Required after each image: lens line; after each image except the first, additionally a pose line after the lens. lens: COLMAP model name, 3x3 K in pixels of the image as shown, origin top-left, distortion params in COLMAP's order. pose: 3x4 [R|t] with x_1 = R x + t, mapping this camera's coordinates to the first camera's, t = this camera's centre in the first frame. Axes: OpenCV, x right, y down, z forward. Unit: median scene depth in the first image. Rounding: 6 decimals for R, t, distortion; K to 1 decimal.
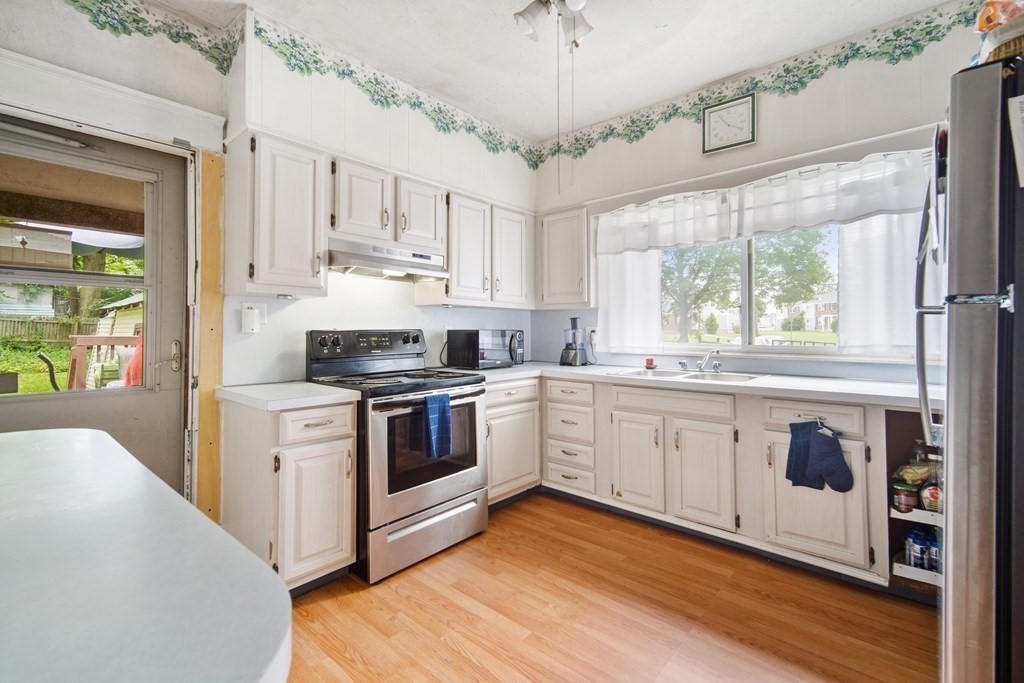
lens RADIAL K [[451.0, 0, 512.3], [0, 451.0, 336.2], [0, 0, 1]] dist [0.001015, -0.000018]
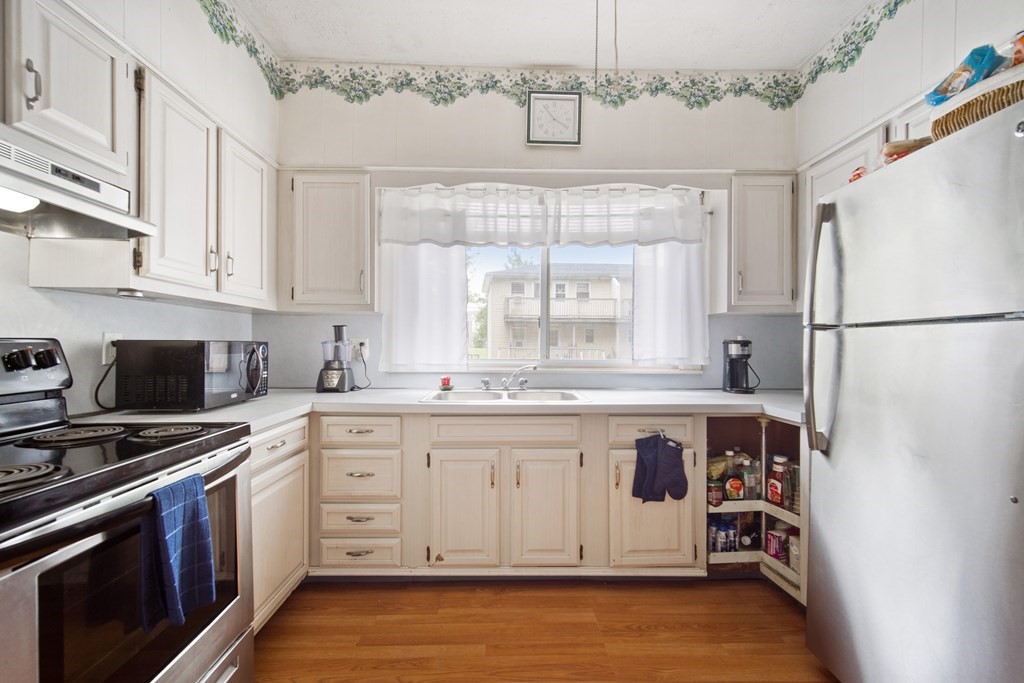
lens RADIAL K [[448.6, 0, 513.5], [0, 448.6, 351.0], [0, 0, 1]] dist [0.003864, 0.000021]
pose [[0.735623, -0.004774, 0.677375, -0.188770], [0.002721, 0.999988, 0.004092, -0.002754], [-0.677386, -0.001167, 0.735627, 0.369039]]
